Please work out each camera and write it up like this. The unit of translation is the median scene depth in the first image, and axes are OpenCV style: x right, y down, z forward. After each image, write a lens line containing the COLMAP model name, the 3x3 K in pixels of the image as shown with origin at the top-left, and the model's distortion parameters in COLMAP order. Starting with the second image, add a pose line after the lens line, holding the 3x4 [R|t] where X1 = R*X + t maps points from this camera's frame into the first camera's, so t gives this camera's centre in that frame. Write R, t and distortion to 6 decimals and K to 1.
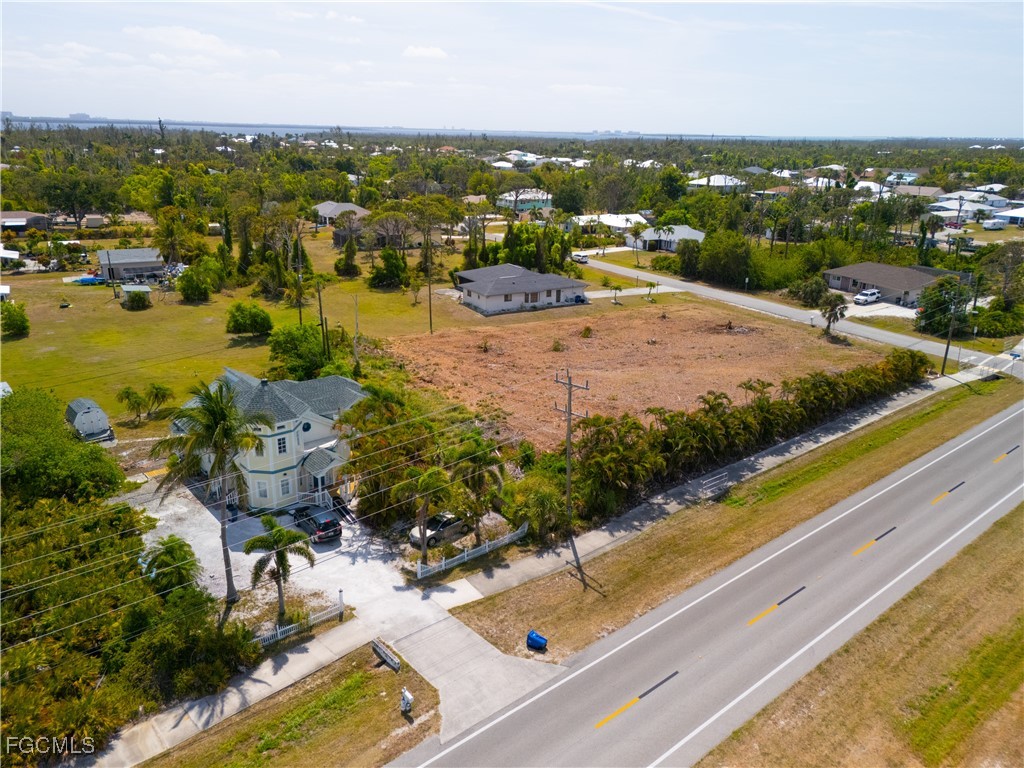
lens RADIAL K [[783.7, 0, 520.6], [0, 783.7, 384.1], [0, 0, 1]] dist [0.009503, 0.001401]
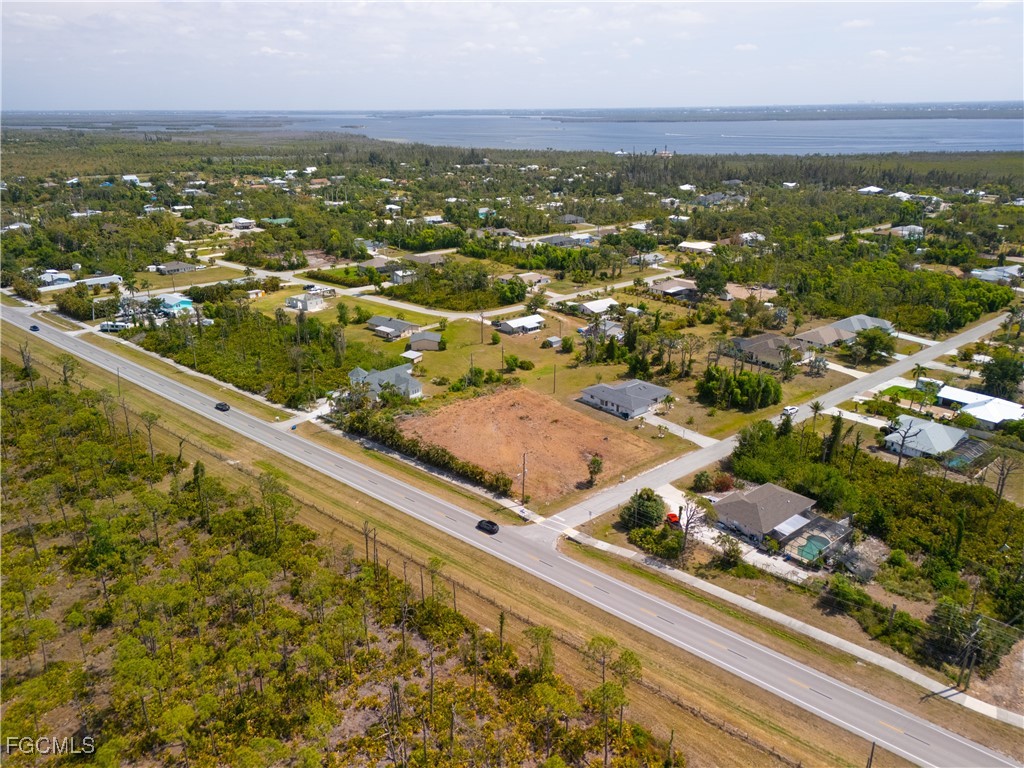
lens RADIAL K [[733.1, 0, 518.1], [0, 733.1, 380.9], [0, 0, 1]] dist [0.002486, -0.002095]
pose [[0.155302, 0.323911, -0.933254, 3.009037], [-0.291282, 0.917729, 0.270051, -1.082065], [0.943947, 0.229900, 0.236875, 0.787931]]
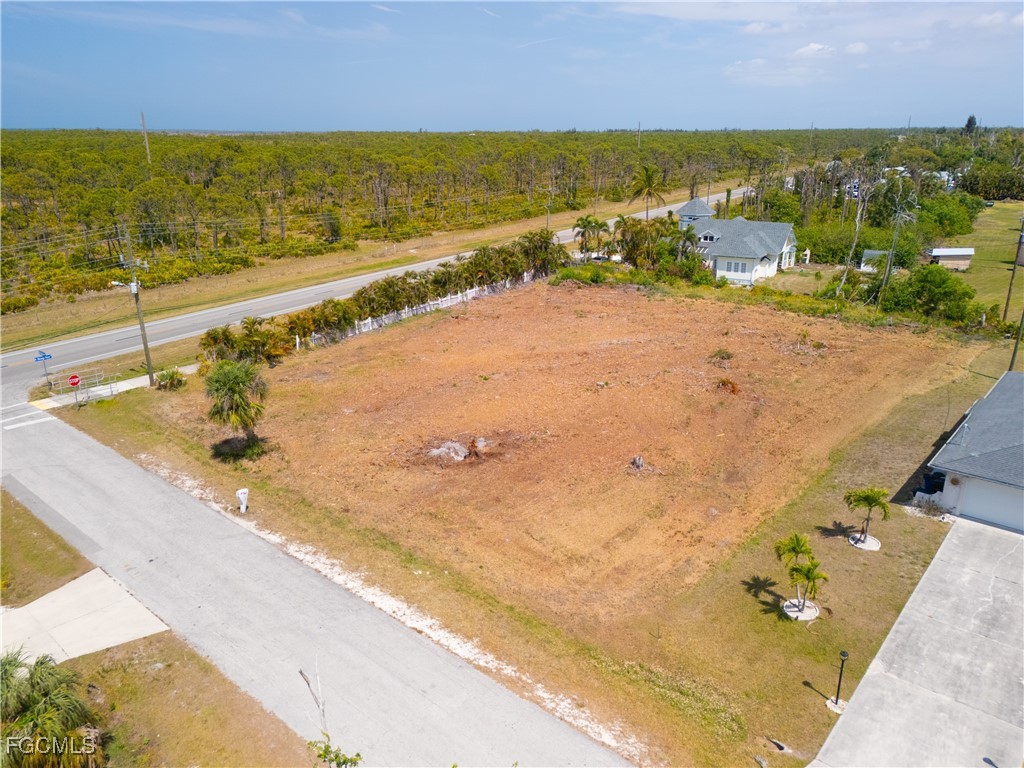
lens RADIAL K [[743.8, 0, 512.0], [0, 743.8, 384.0], [0, 0, 1]] dist [0.024427, -0.000439]
pose [[-0.948799, 0.084010, -0.304504, 0.643879], [-0.109906, 0.815957, 0.567569, -0.601566], [0.296143, 0.571976, -0.764946, 2.365486]]
